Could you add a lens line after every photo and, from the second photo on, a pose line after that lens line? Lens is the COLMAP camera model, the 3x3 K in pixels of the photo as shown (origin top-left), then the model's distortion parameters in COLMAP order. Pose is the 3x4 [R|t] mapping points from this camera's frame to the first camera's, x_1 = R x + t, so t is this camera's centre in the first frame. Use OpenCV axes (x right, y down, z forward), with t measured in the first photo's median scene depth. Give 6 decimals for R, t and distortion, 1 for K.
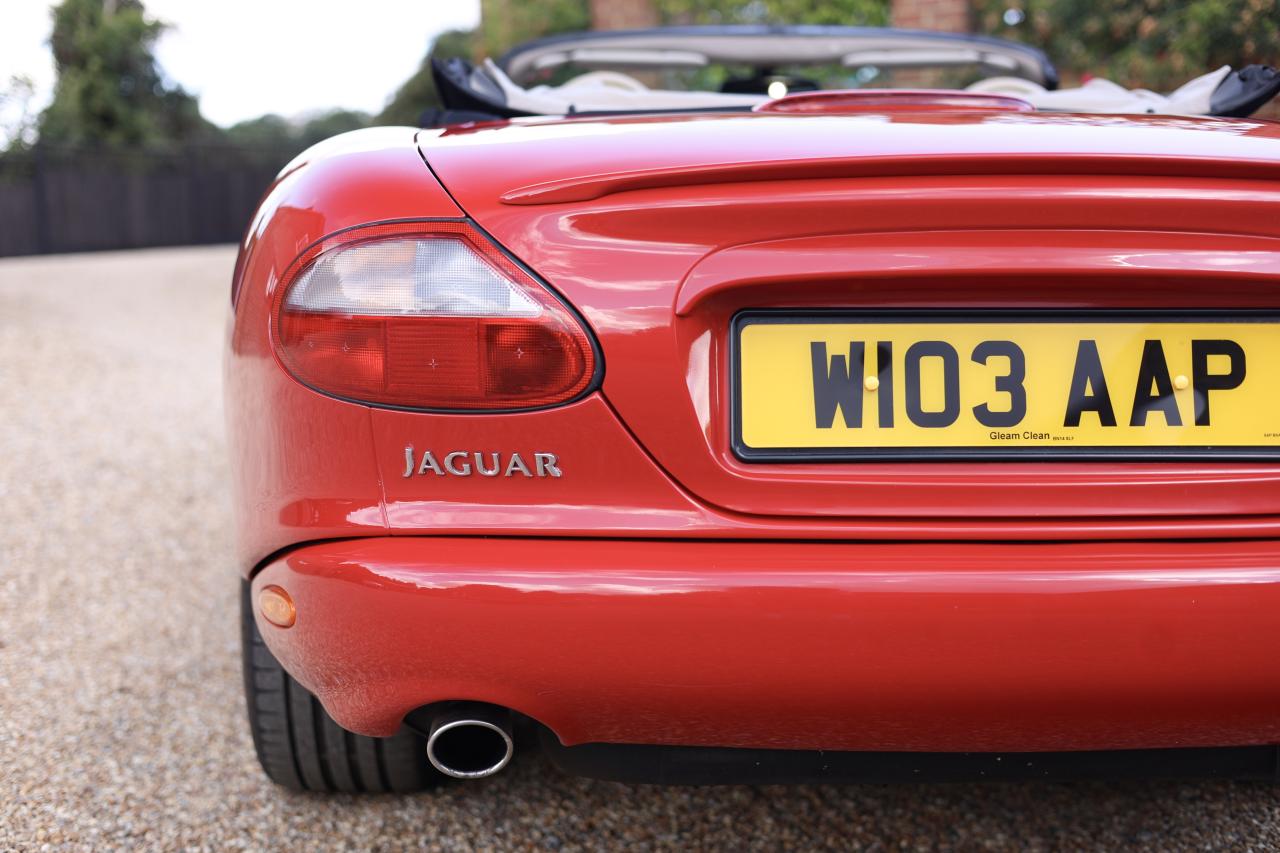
lens RADIAL K [[1826.7, 0, 623.7], [0, 1826.7, 423.4], [0, 0, 1]] dist [-0.018149, 0.108358]
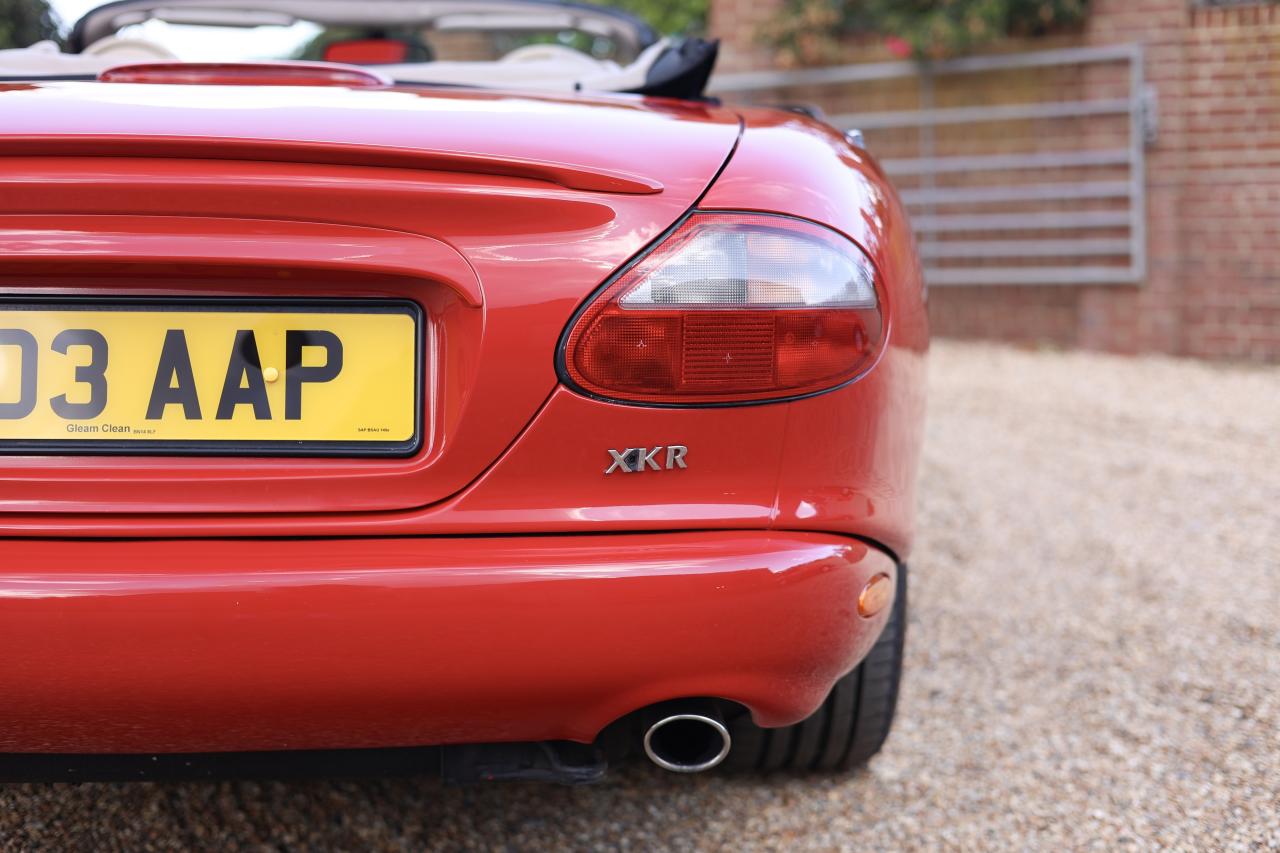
lens RADIAL K [[1826.7, 0, 623.7], [0, 1826.7, 423.4], [0, 0, 1]] dist [-0.018149, 0.108358]
pose [[0.999598, 0.008993, 0.026899, 0.465464], [-0.009630, 0.999674, 0.023637, -0.021193], [-0.026678, -0.023886, 0.999359, 0.031760]]
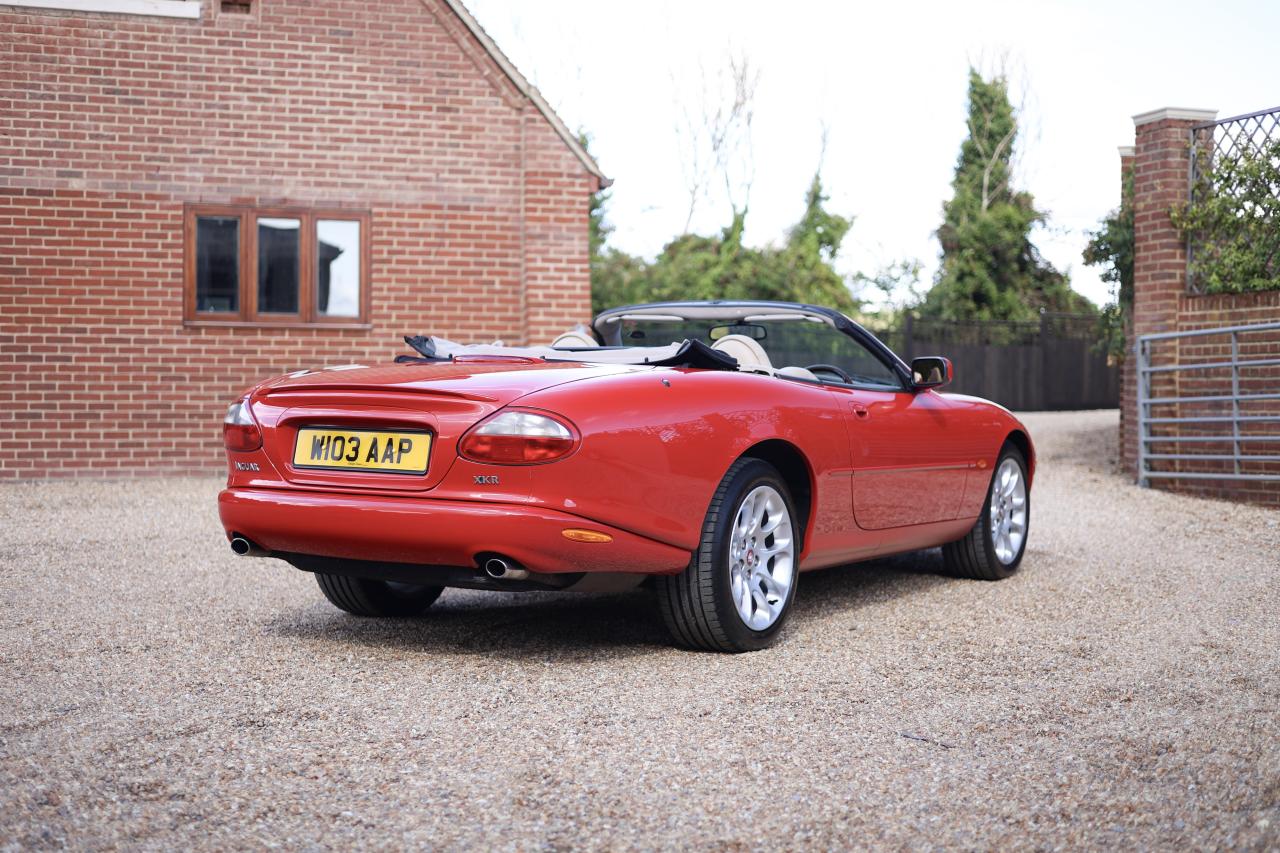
lens RADIAL K [[1826.7, 0, 623.7], [0, 1826.7, 423.4], [0, 0, 1]] dist [-0.018149, 0.108358]
pose [[0.847384, 0.030528, -0.530102, 2.483060], [-0.076531, 0.994944, -0.065040, 0.116582], [0.525436, 0.095683, 0.845436, -1.674367]]
